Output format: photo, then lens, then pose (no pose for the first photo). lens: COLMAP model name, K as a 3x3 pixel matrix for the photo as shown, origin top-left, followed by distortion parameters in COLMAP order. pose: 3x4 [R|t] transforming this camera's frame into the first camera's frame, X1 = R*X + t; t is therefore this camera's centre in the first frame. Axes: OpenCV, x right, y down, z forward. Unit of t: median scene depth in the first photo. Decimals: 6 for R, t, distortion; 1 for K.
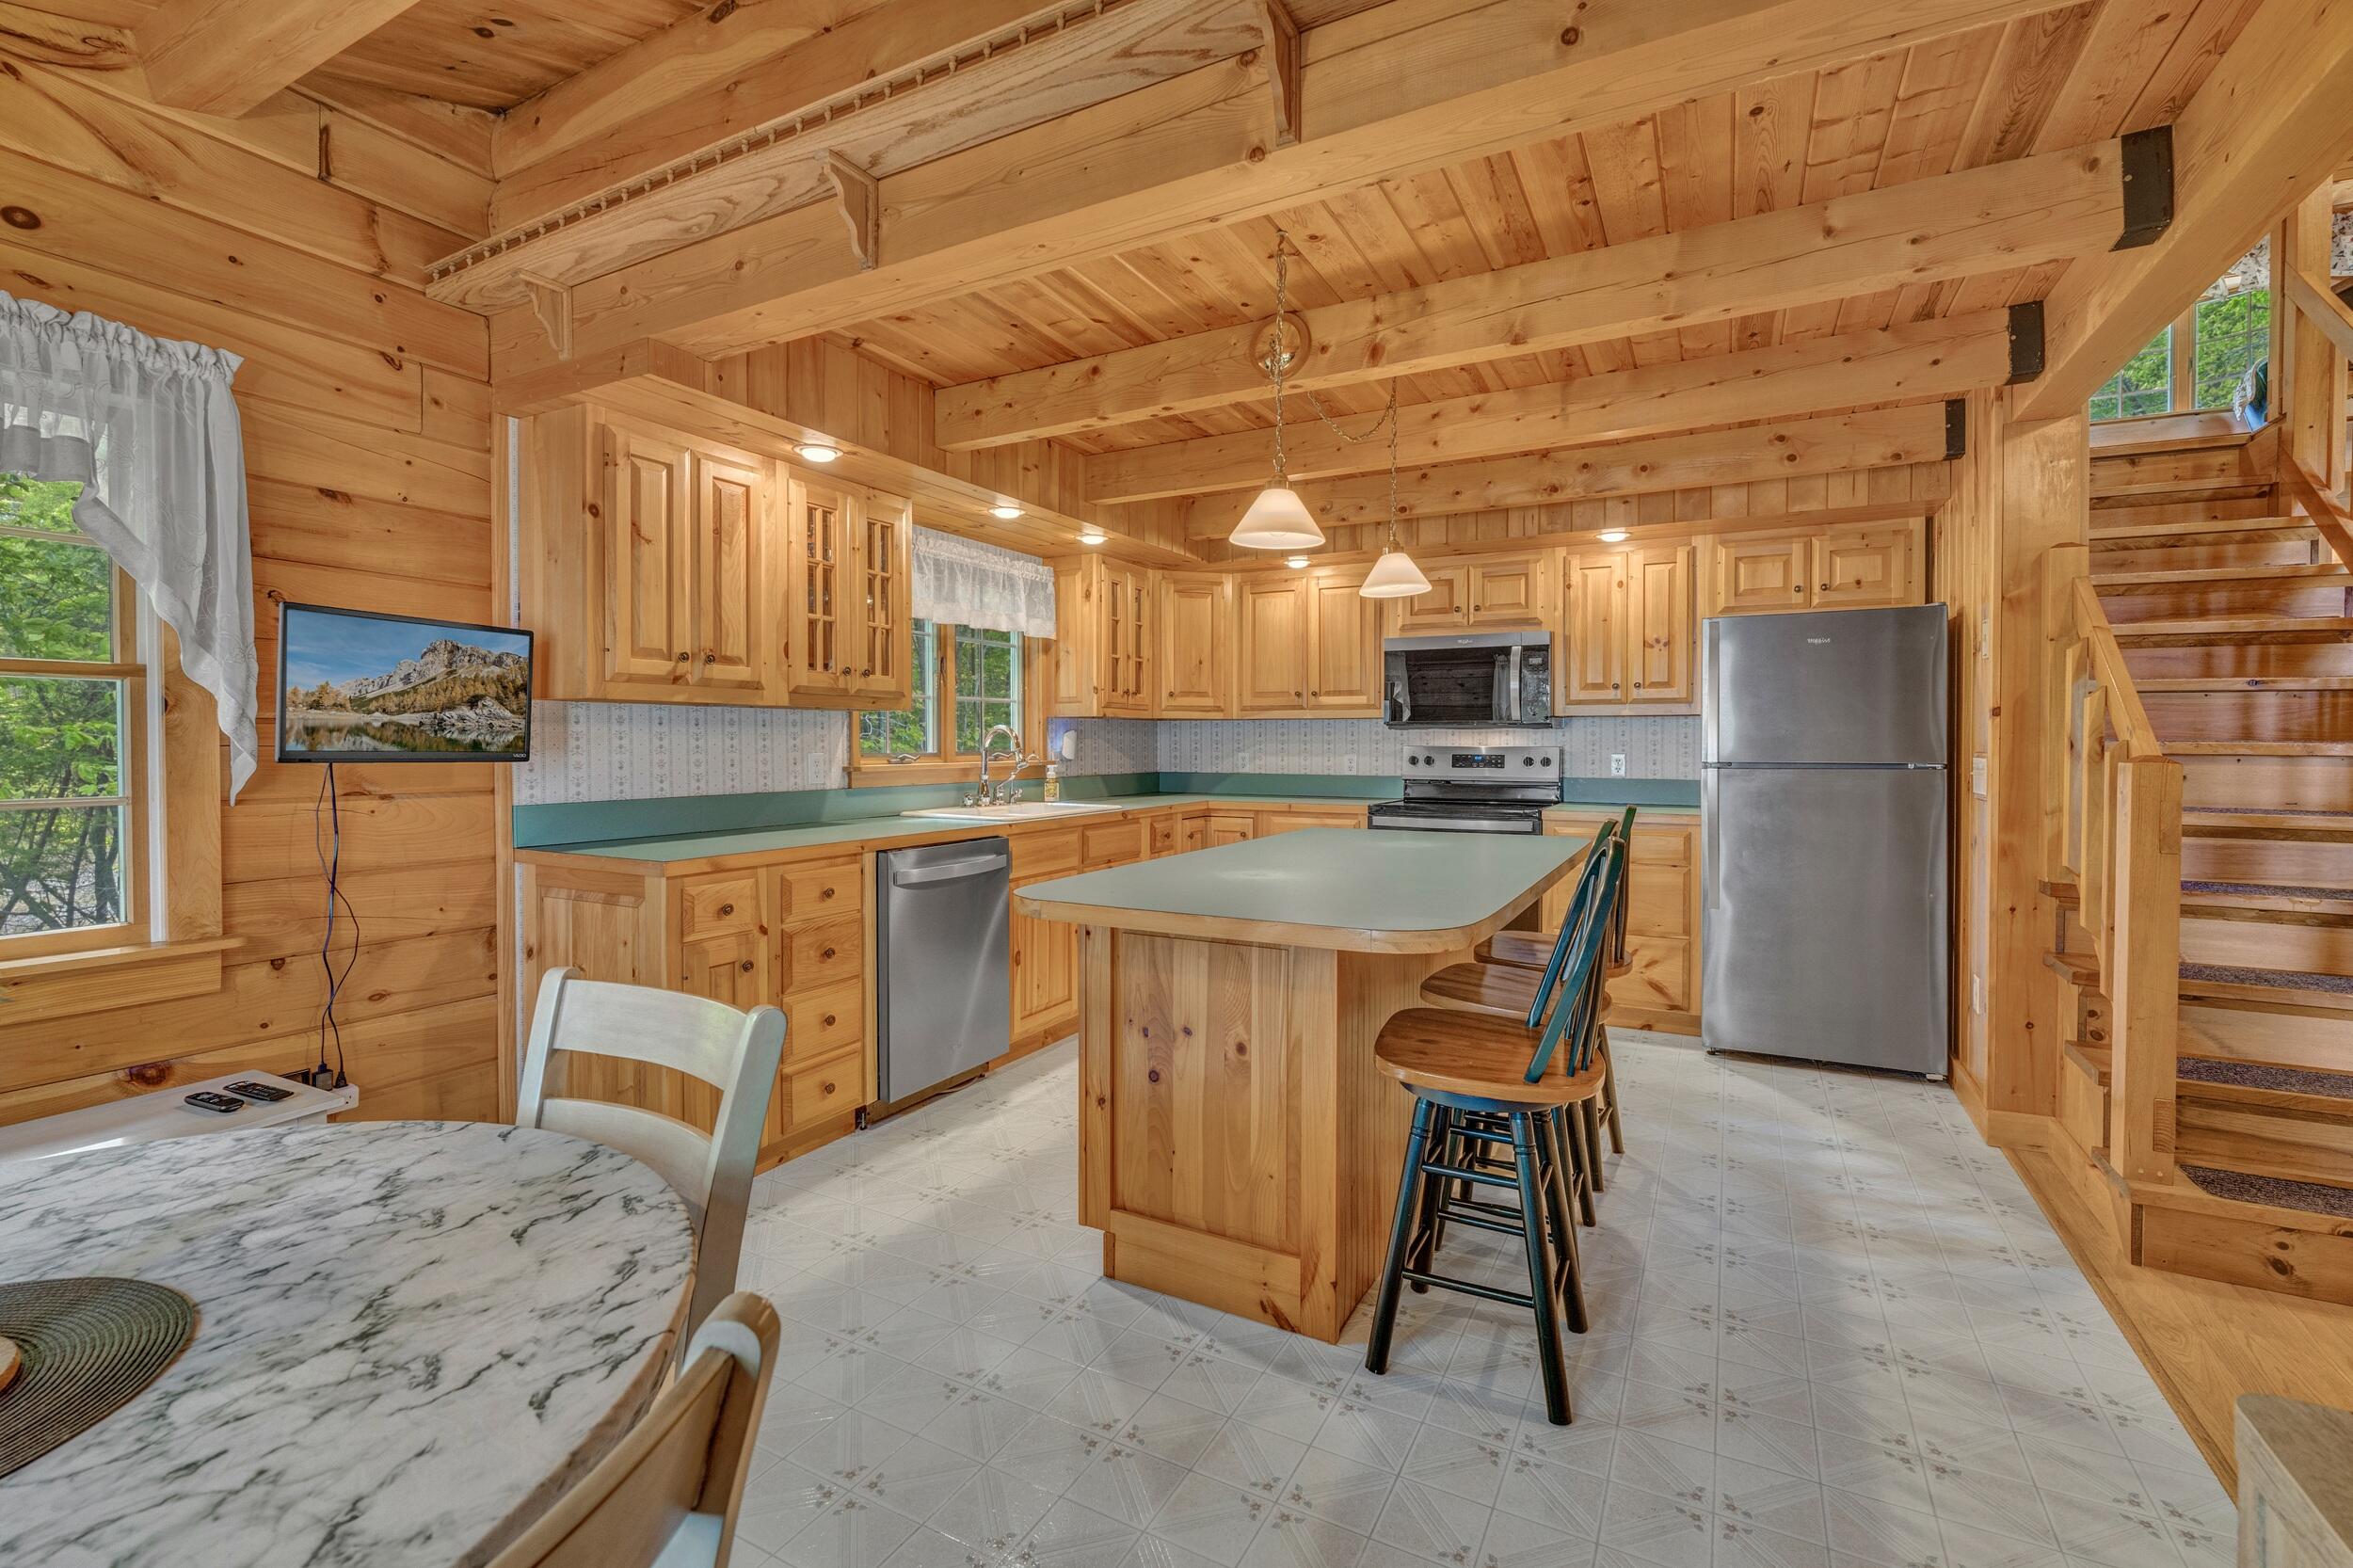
lens RADIAL K [[1032.8, 0, 1174.2], [0, 1032.8, 761.5], [0, 0, 1]] dist [-0.009072, 0.001721]
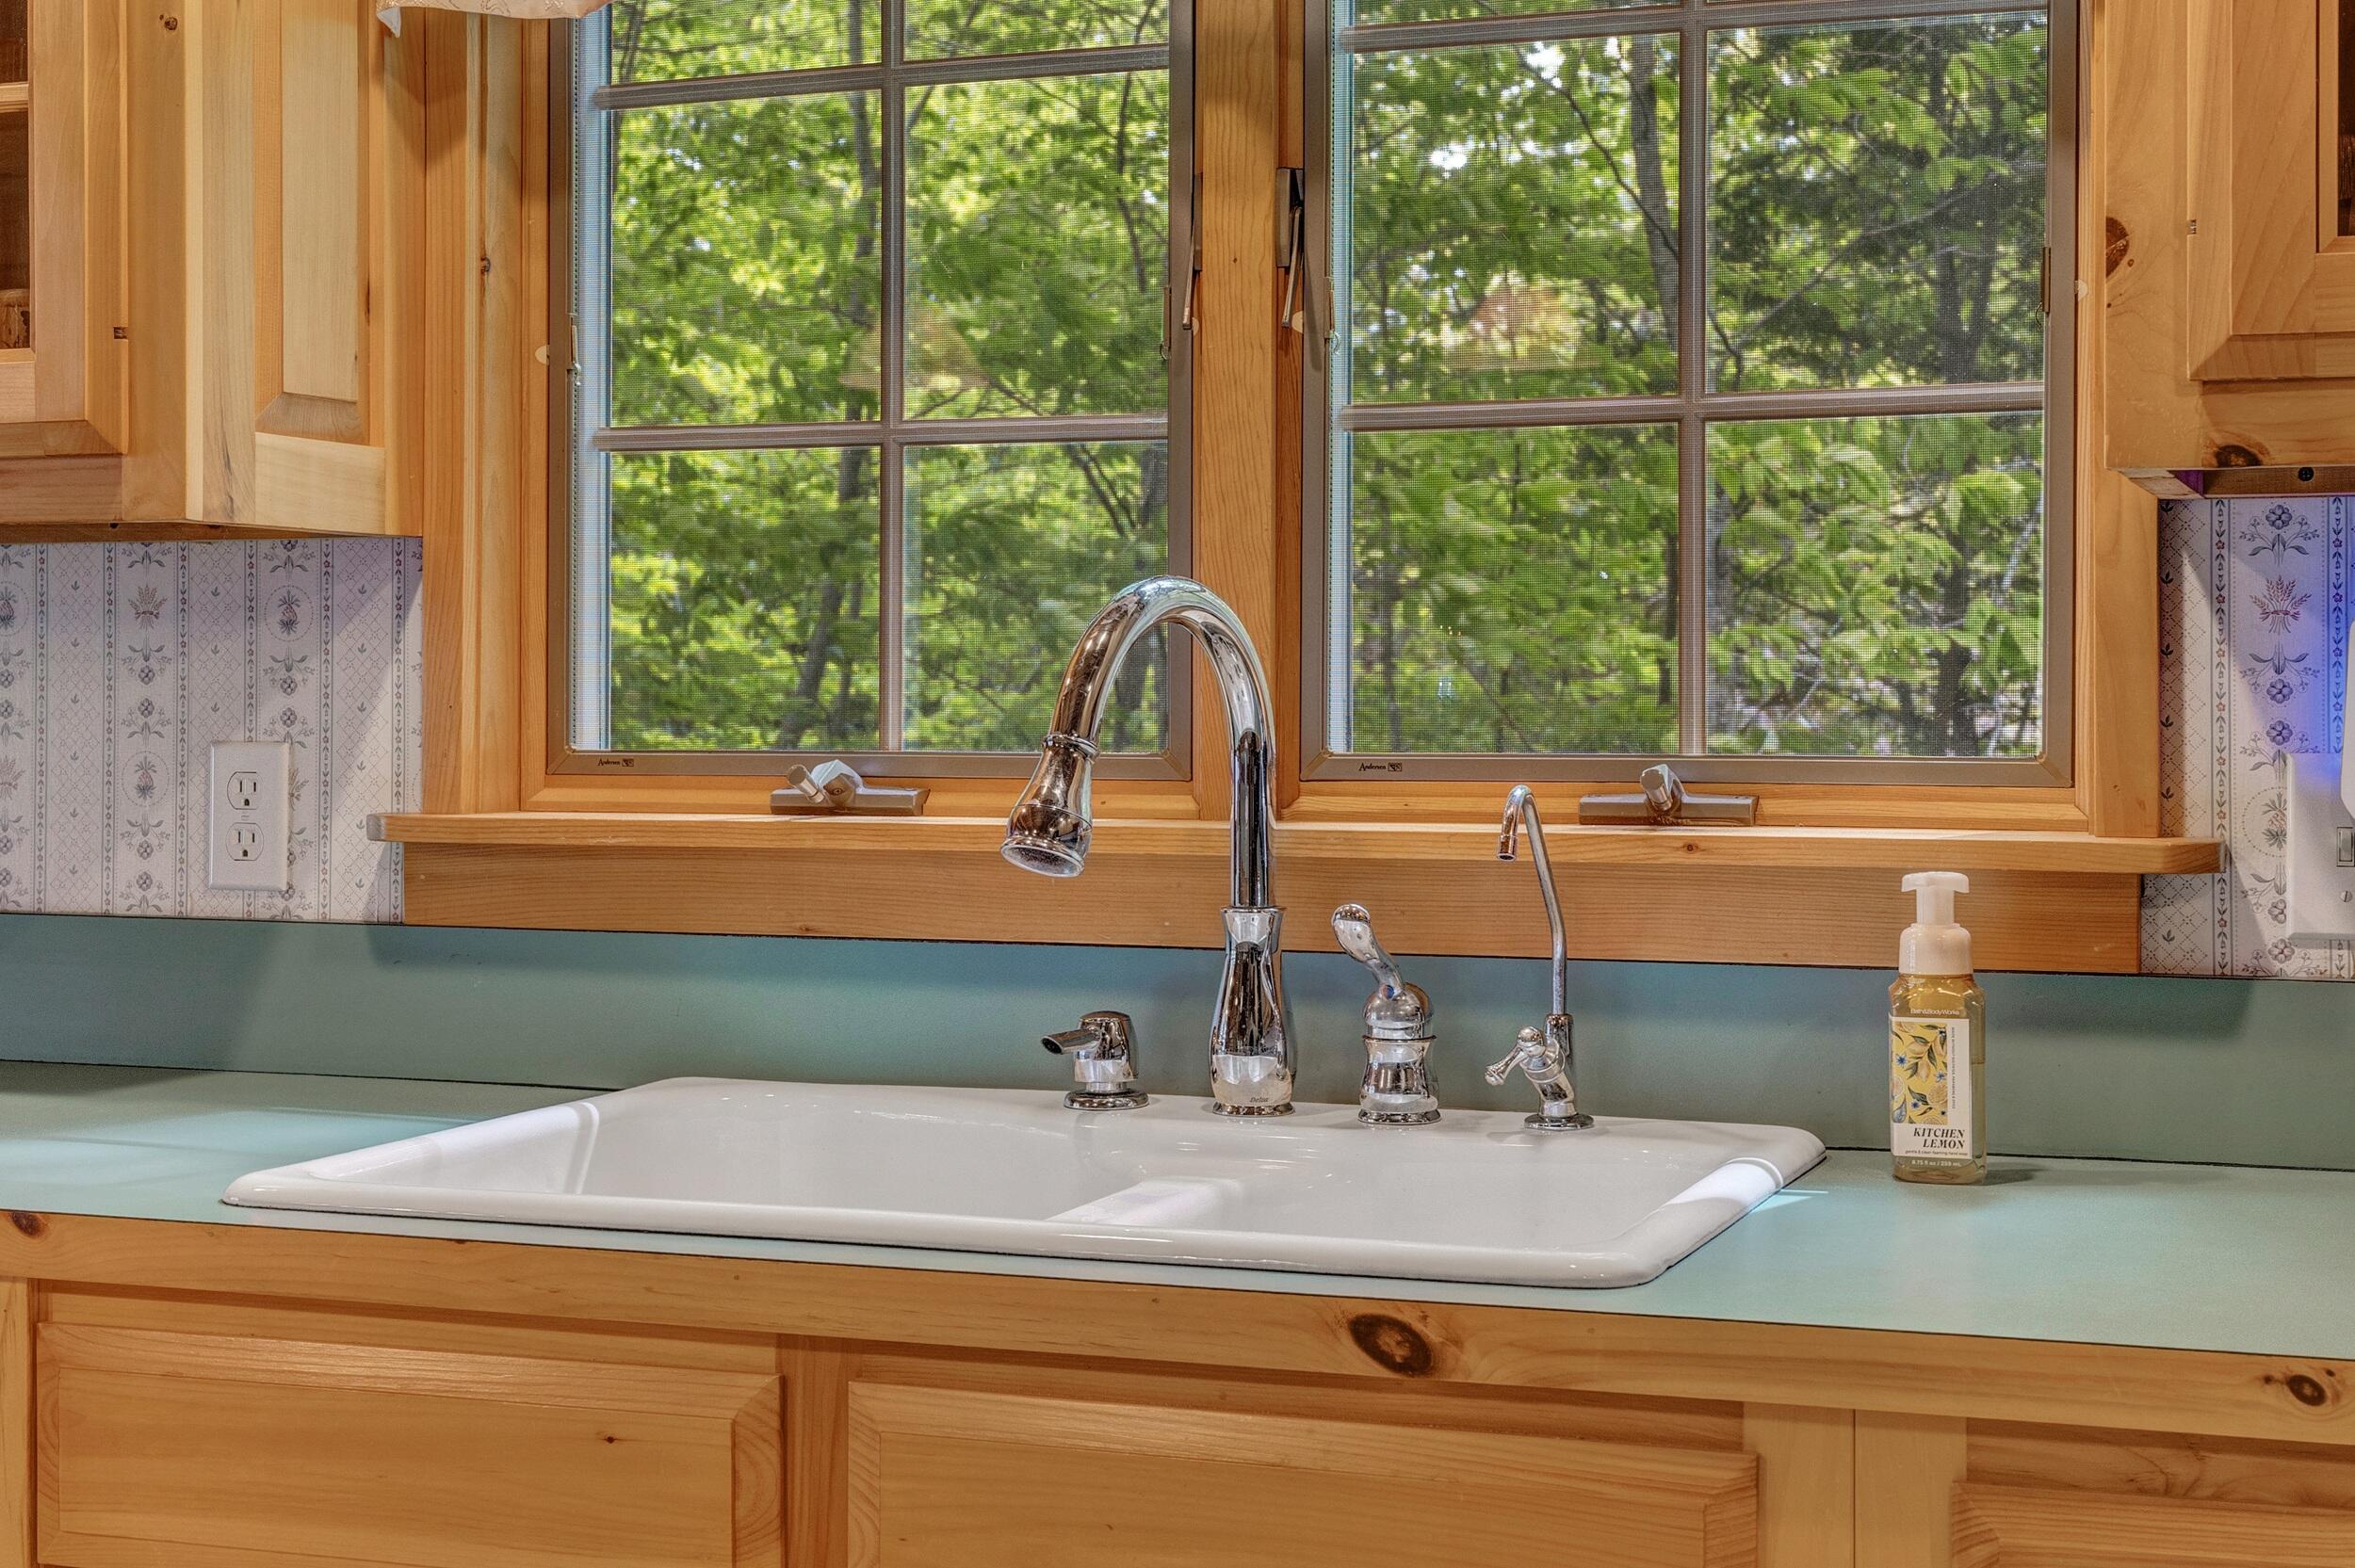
lens RADIAL K [[3508.8, 0, 1167.3], [0, 3508.8, 777.7], [0, 0, 1]] dist [0.039517, 0.000000]
pose [[0.128032, 0.026090, -0.991427, 0.435399], [-0.019370, 0.999529, 0.023801, -0.024715], [0.991581, 0.016156, 0.128477, 1.221598]]
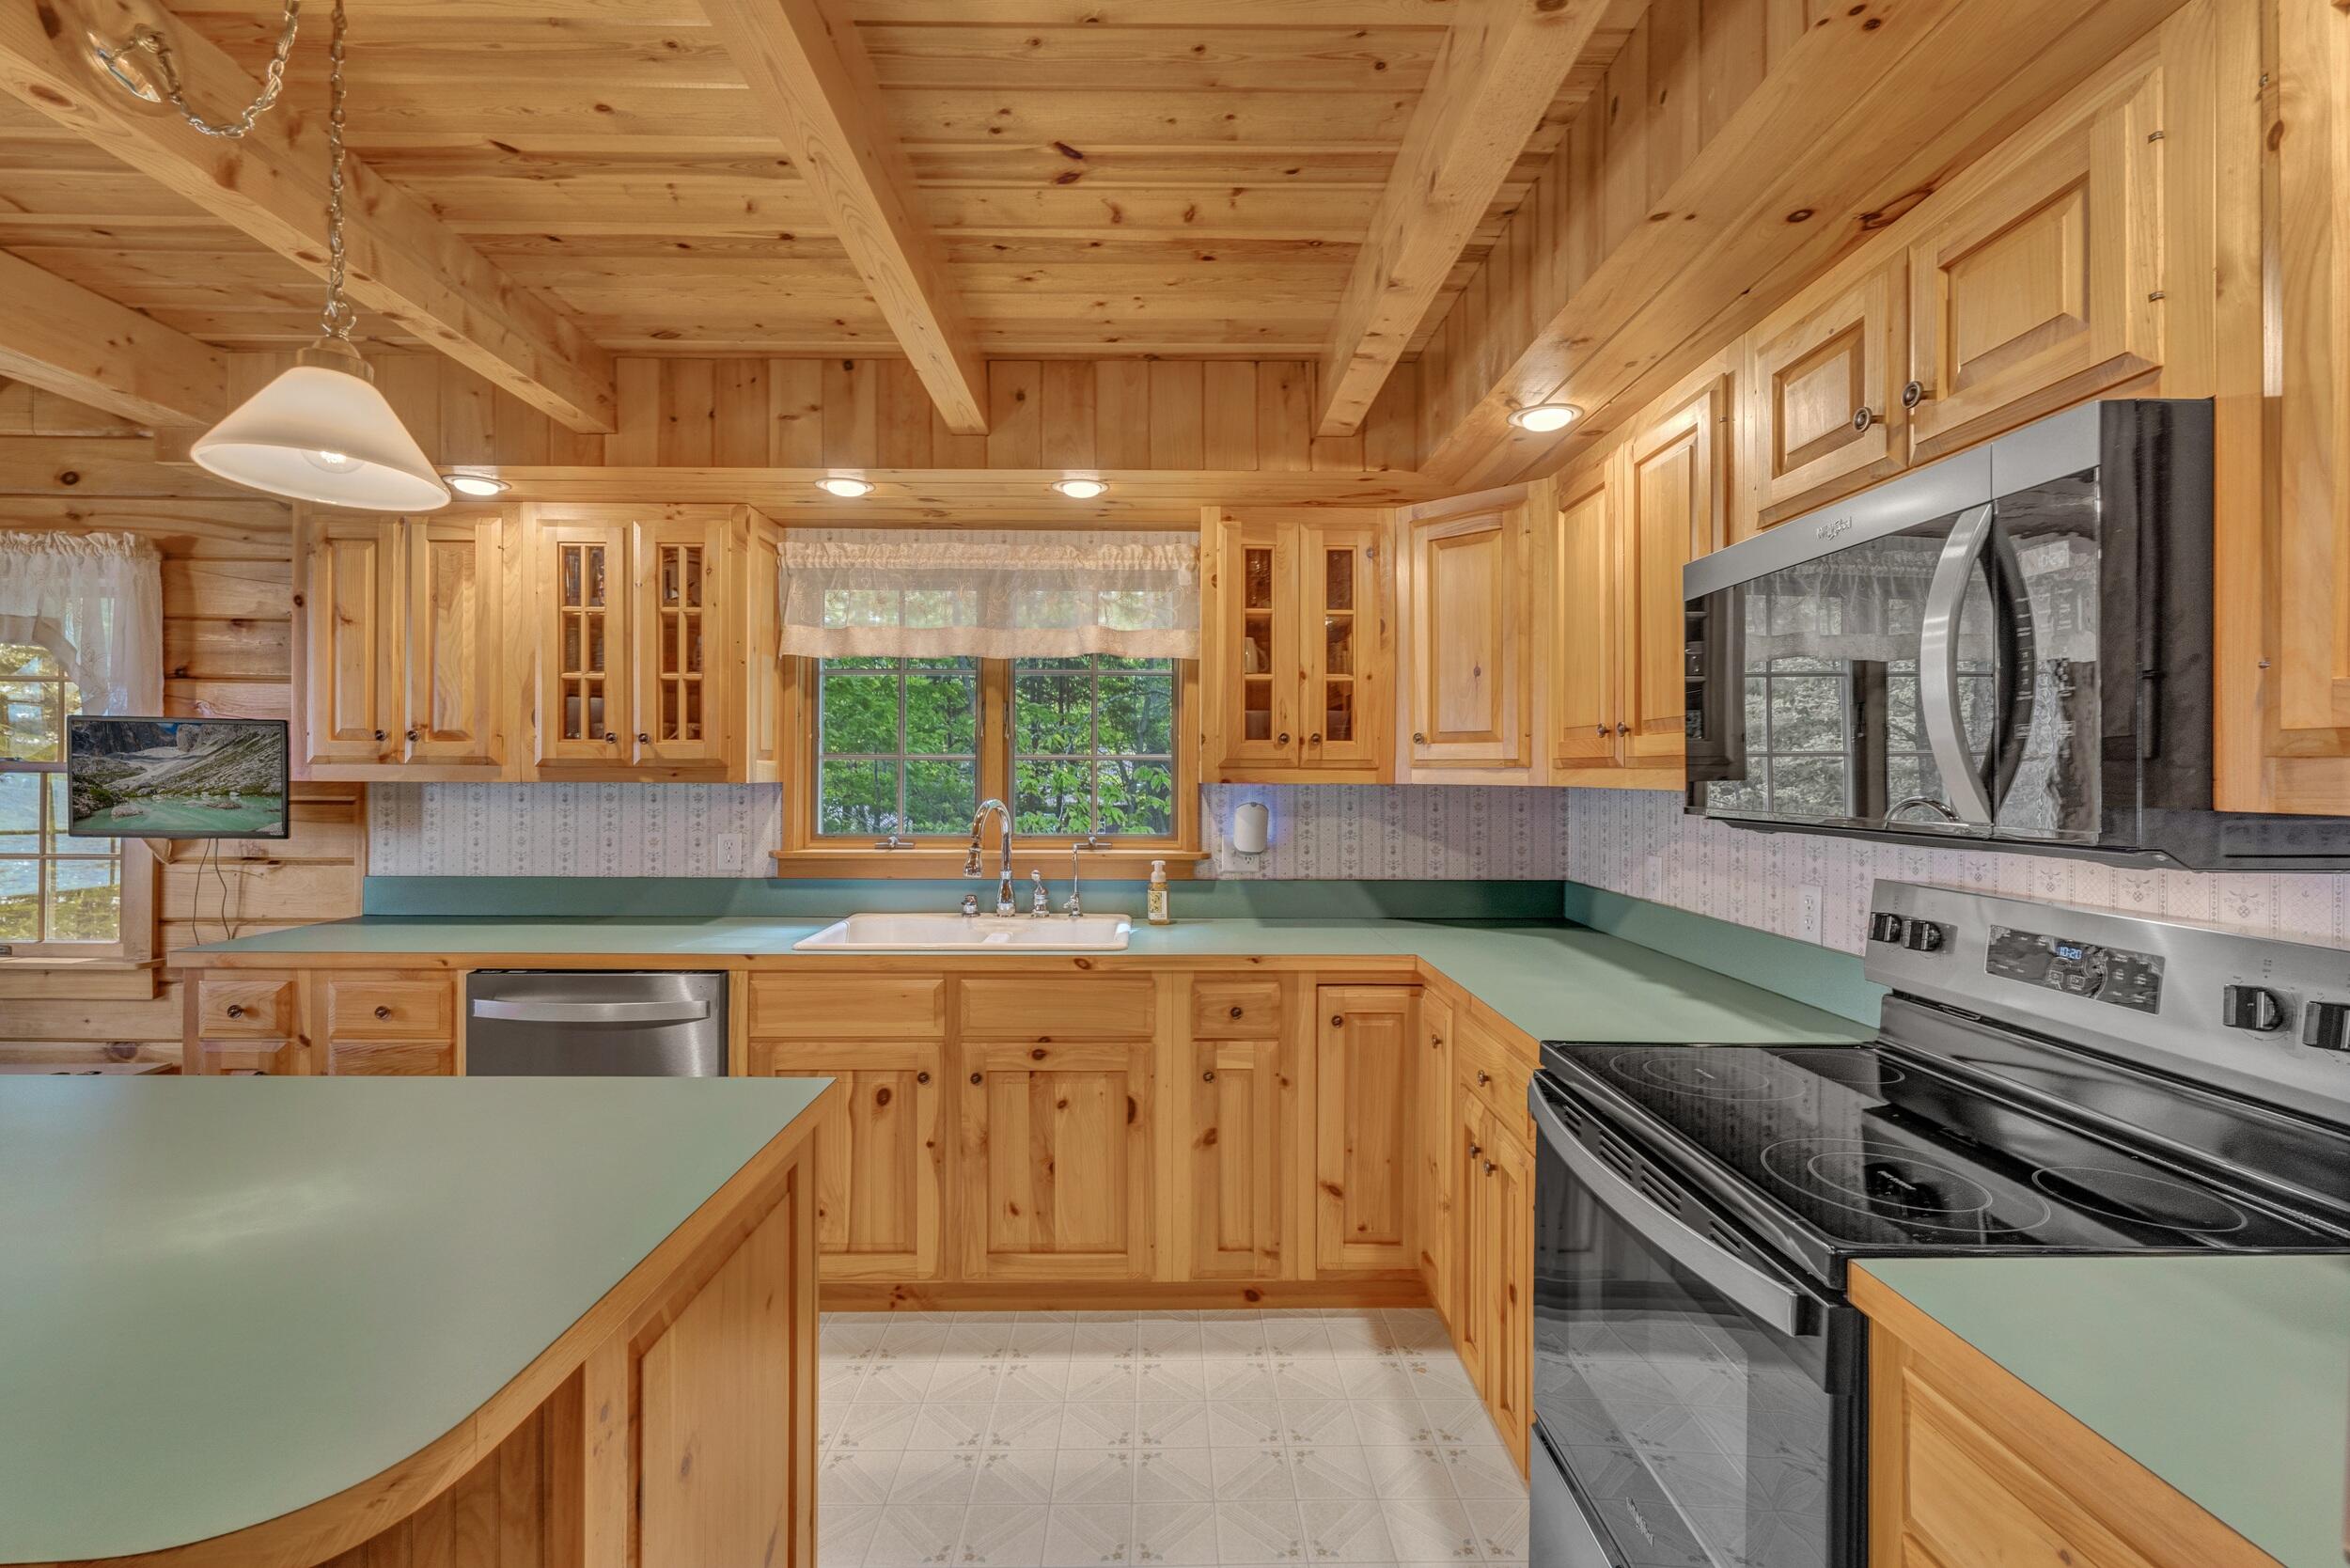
lens RADIAL K [[1031.5, 0, 1171.2], [0, 1031.5, 775.5], [0, 0, 1]] dist [-0.009072, 0.001721]
pose [[0.487752, 0.003582, -0.872975, 0.616935], [-0.021846, 0.999728, -0.008104, -0.062414], [0.872709, 0.023024, 0.487698, 1.010308]]
